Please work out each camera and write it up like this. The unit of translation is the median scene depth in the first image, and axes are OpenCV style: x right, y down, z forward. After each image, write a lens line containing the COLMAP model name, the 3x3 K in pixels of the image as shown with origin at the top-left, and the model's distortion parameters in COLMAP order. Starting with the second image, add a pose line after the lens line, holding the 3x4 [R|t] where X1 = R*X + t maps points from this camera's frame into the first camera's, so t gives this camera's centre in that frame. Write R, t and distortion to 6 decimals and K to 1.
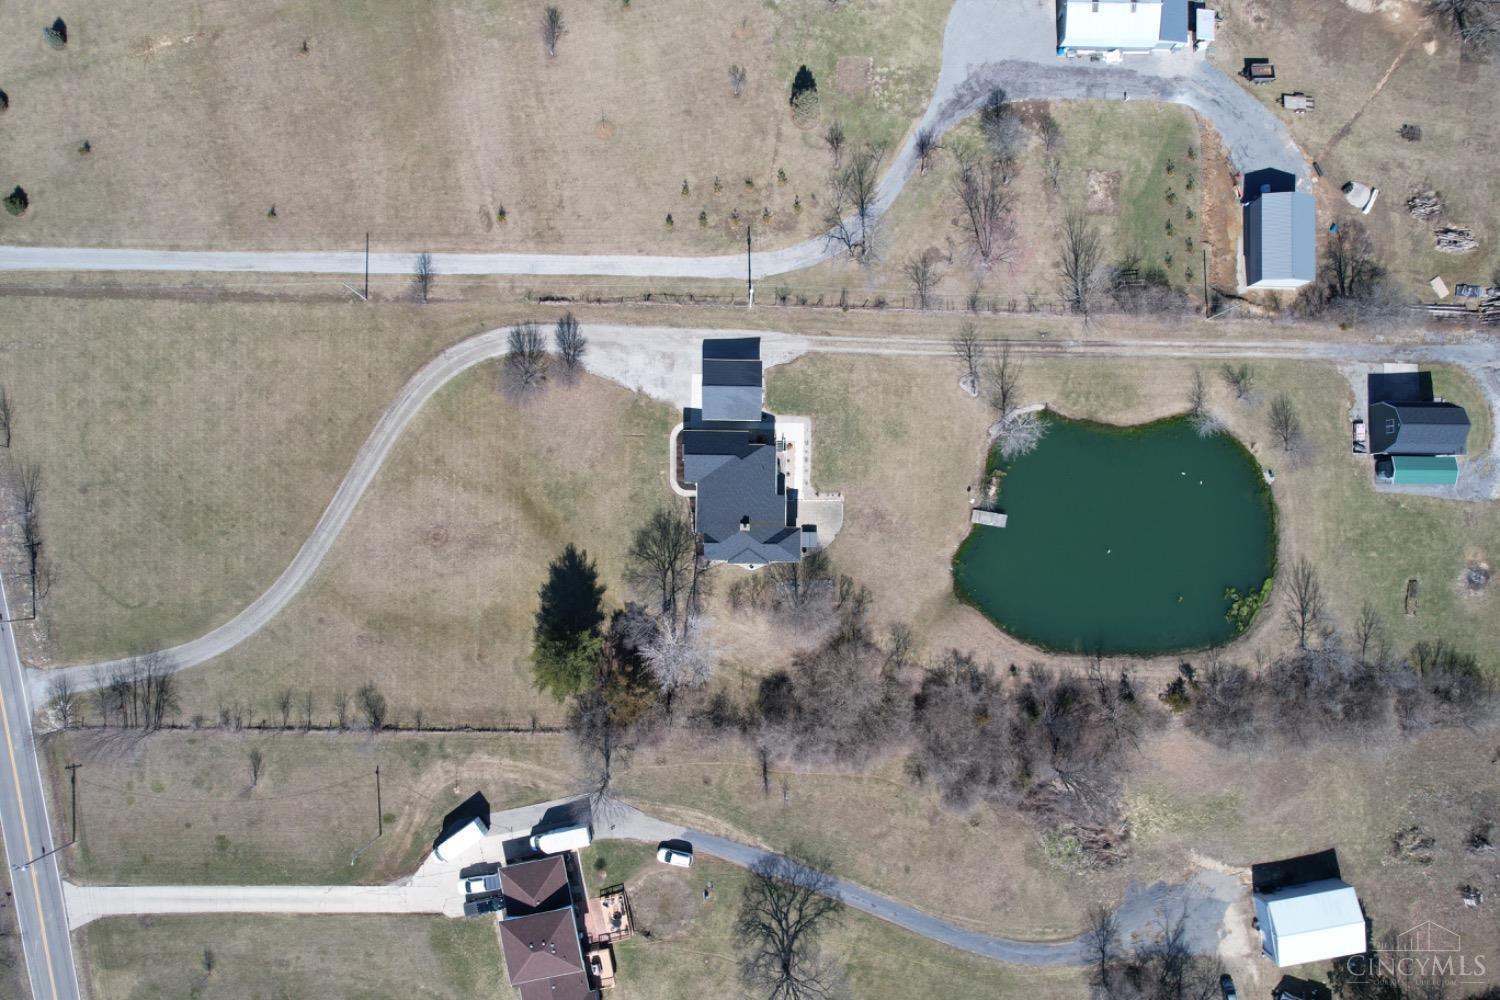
lens RADIAL K [[959.7, 0, 753.7], [0, 959.7, 505.8], [0, 0, 1]] dist [-0.077300, 0.070272]
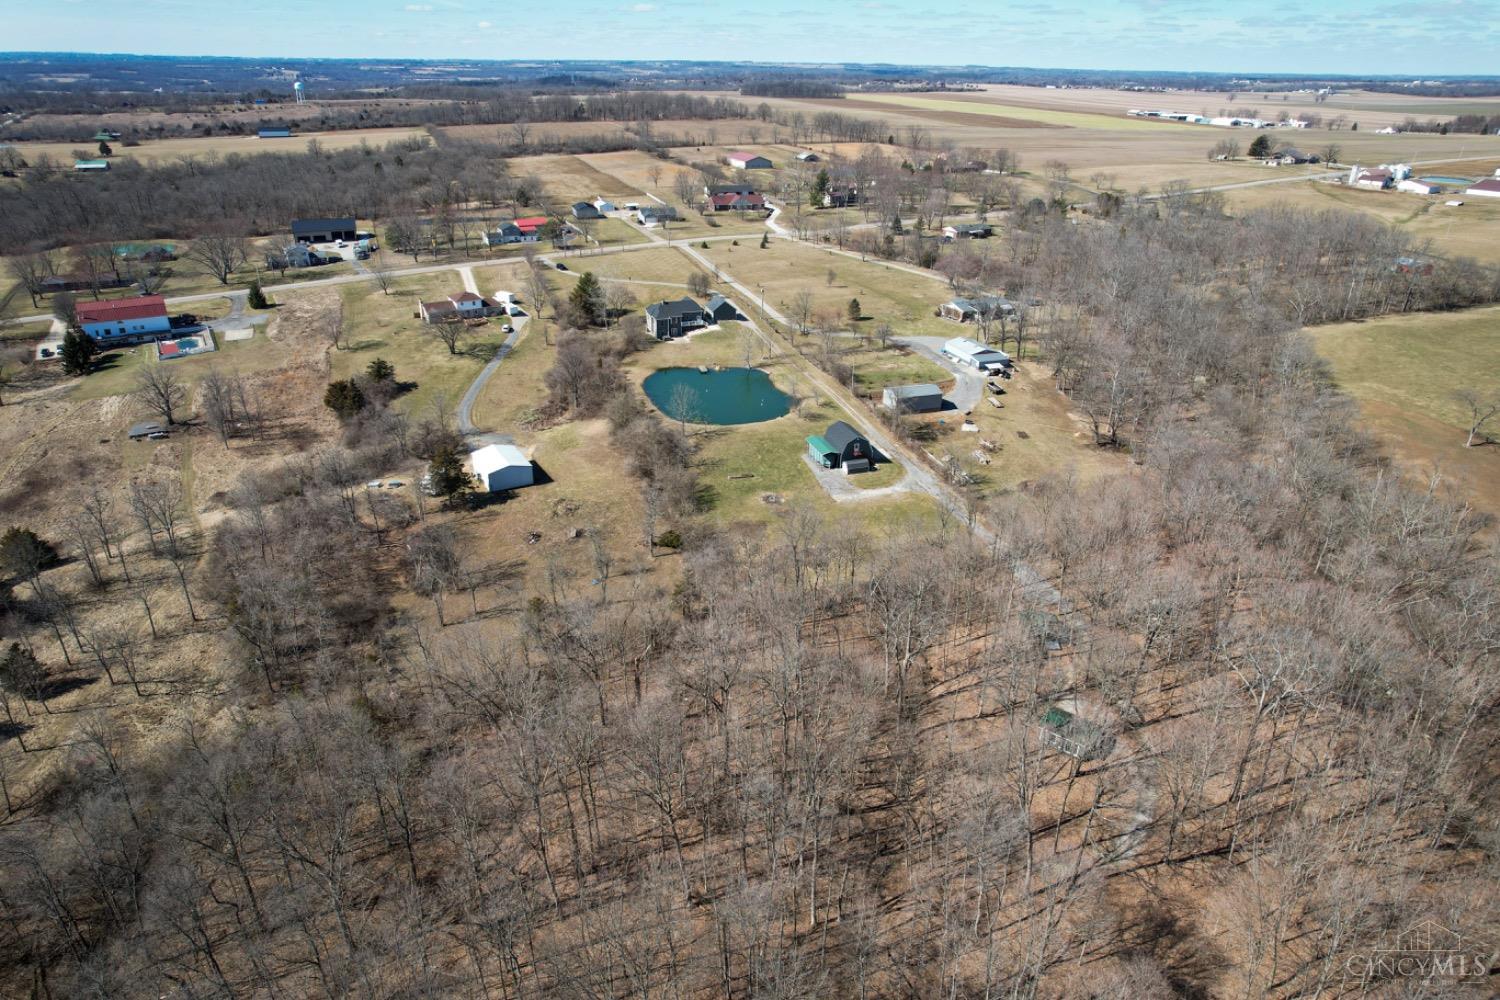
lens RADIAL K [[959.7, 0, 753.7], [0, 959.7, 505.8], [0, 0, 1]] dist [-0.077300, 0.070272]
pose [[0.342809, 0.393907, -0.852830, 2.038874], [-0.939222, 0.161634, -0.302880, 0.546549], [0.018539, 0.904827, 0.425376, 0.447697]]
